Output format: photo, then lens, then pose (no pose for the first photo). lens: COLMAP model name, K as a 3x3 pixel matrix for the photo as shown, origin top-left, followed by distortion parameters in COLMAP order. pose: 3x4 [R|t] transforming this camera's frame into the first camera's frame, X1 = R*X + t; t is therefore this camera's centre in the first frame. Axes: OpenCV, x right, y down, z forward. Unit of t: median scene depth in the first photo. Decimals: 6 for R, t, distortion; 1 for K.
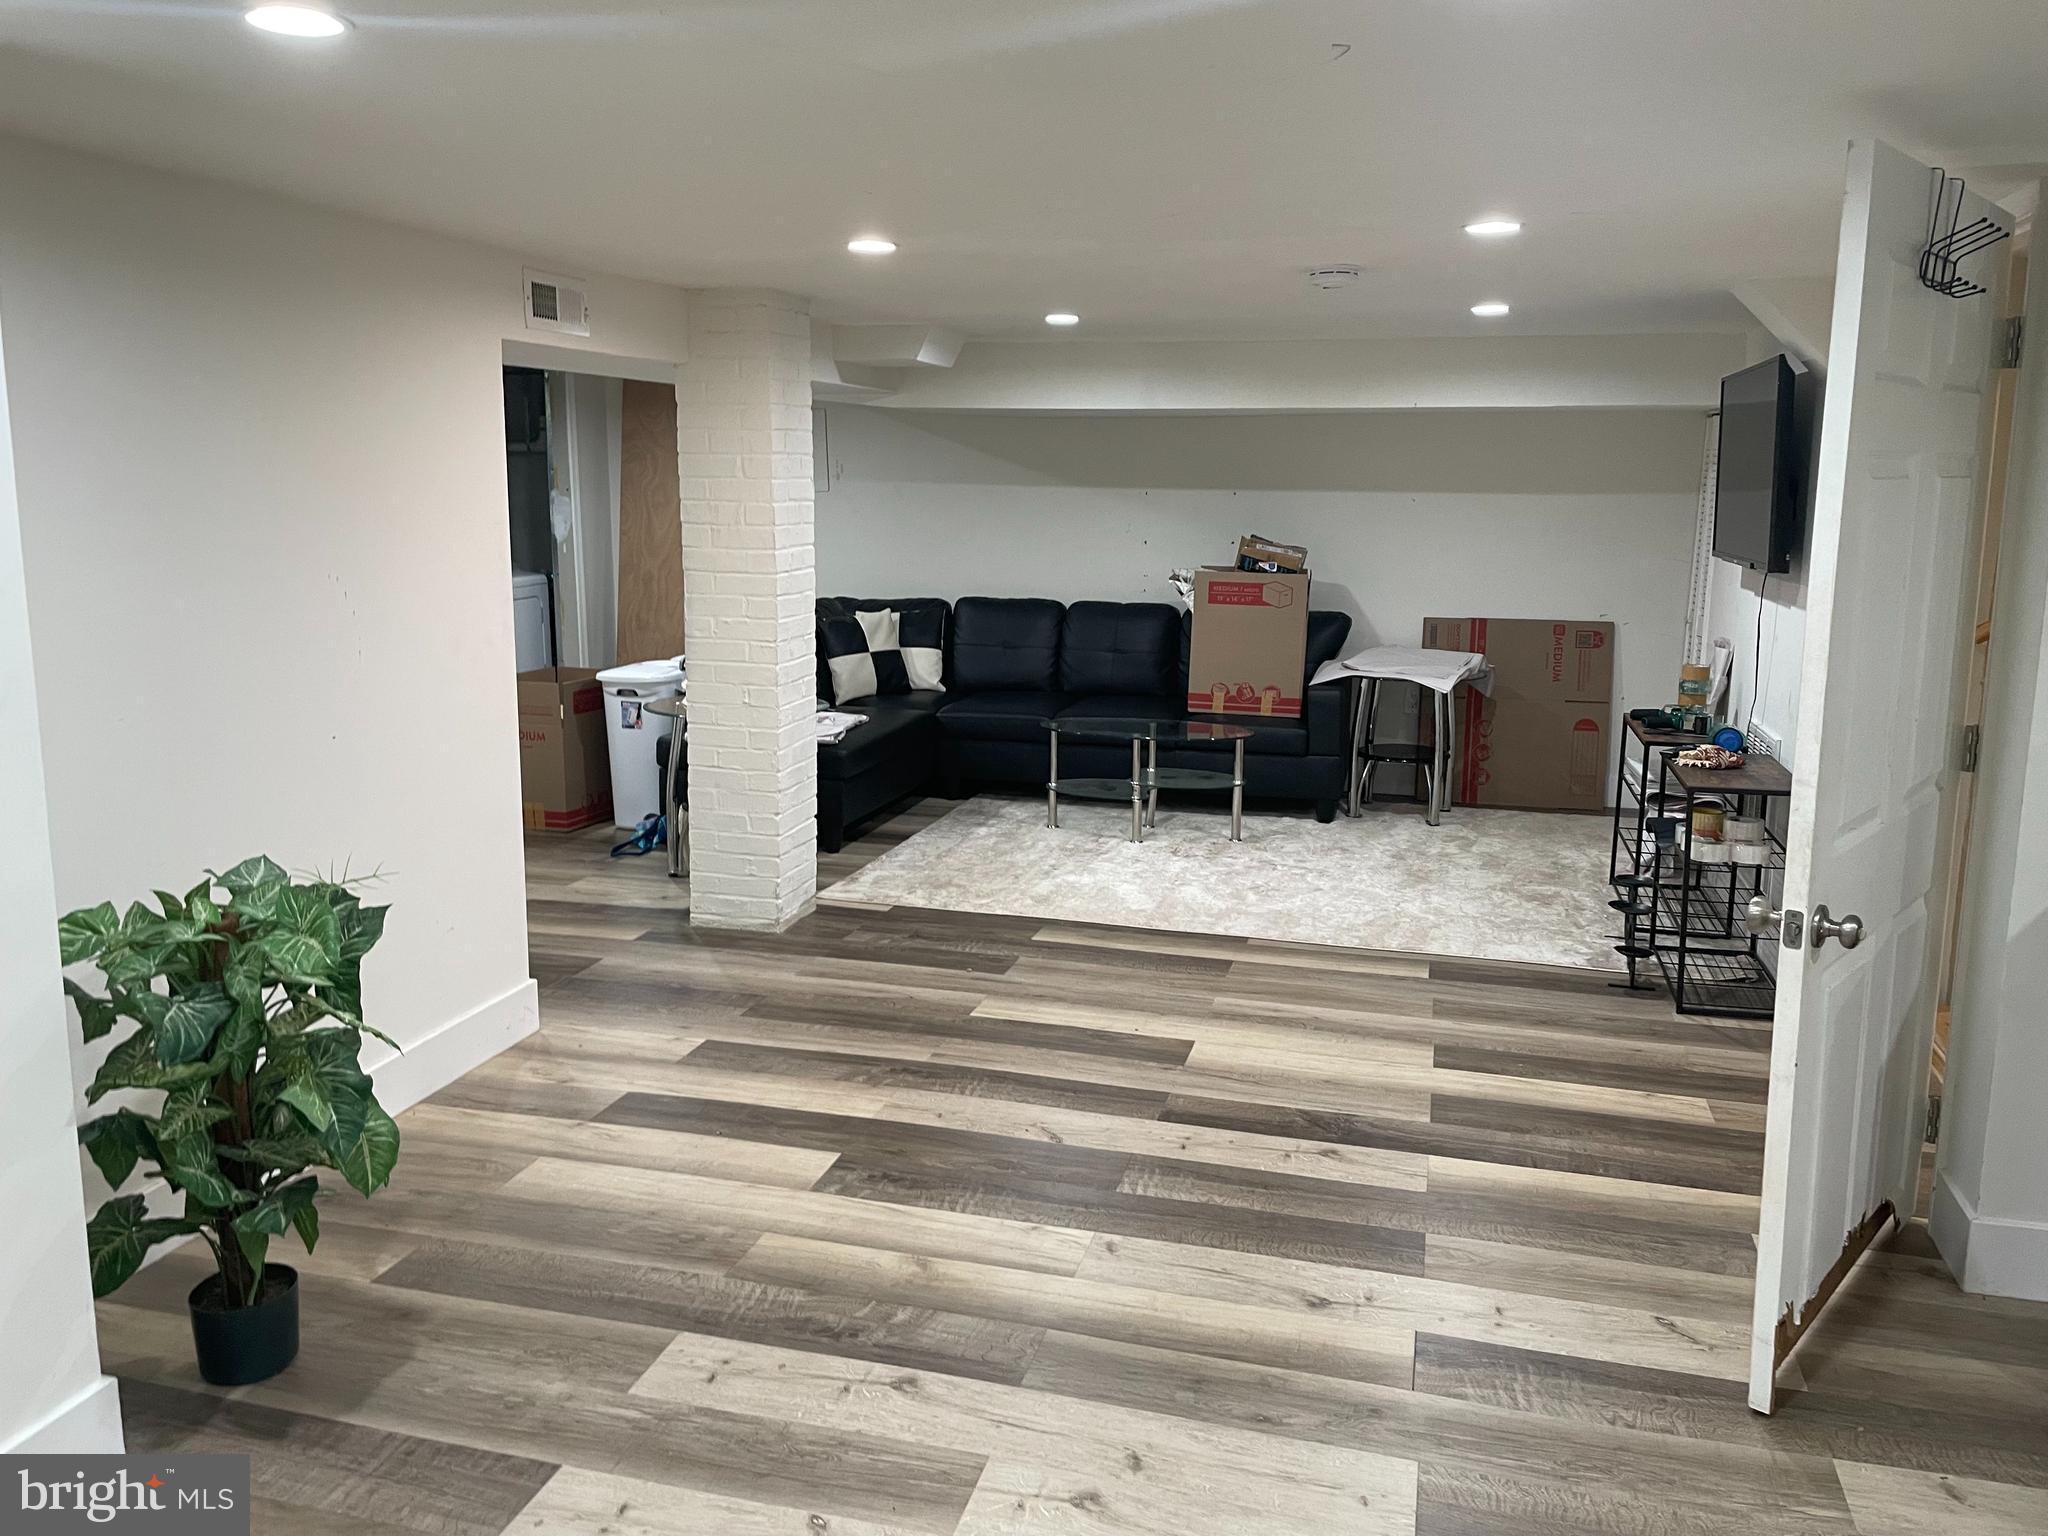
lens RADIAL K [[1541.4, 0, 1014.1], [0, 1541.4, 758.3], [0, 0, 1]] dist [0.044320, -0.035156]
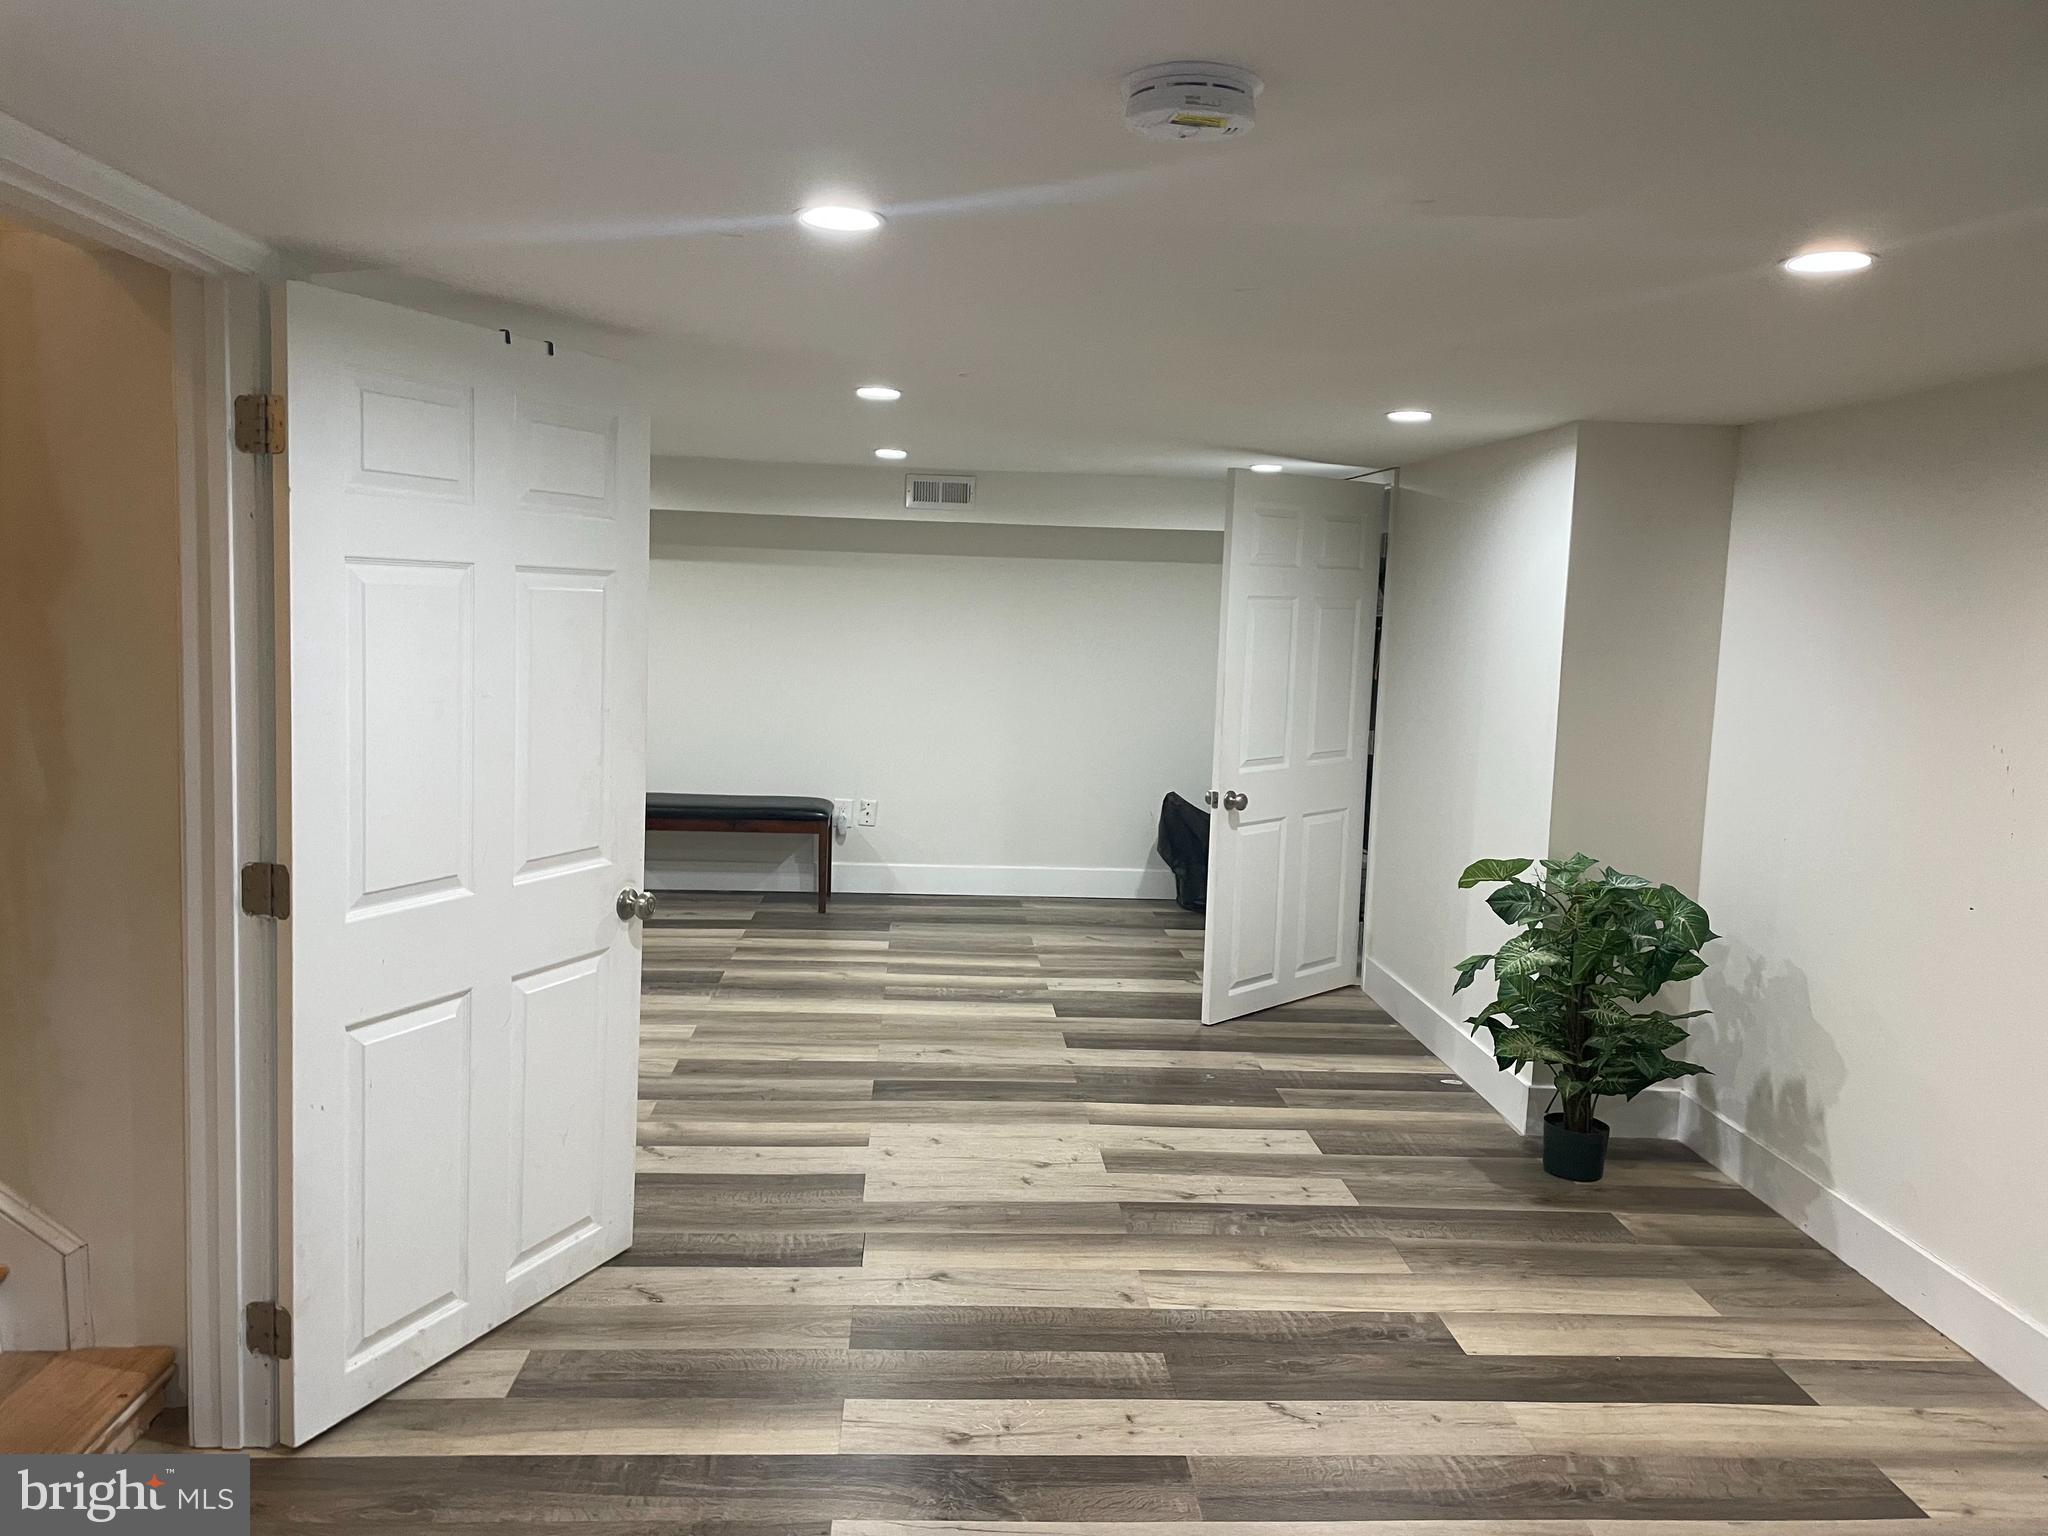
lens RADIAL K [[1541.4, 0, 1020.2], [0, 1541.4, 767.7], [0, 0, 1]] dist [0.044320, -0.035156]
pose [[-0.943175, 0.000071, -0.332296, 0.516228], [-0.097995, 0.955468, 0.278347, -0.356712], [0.317518, 0.295093, -0.901167, 1.910461]]
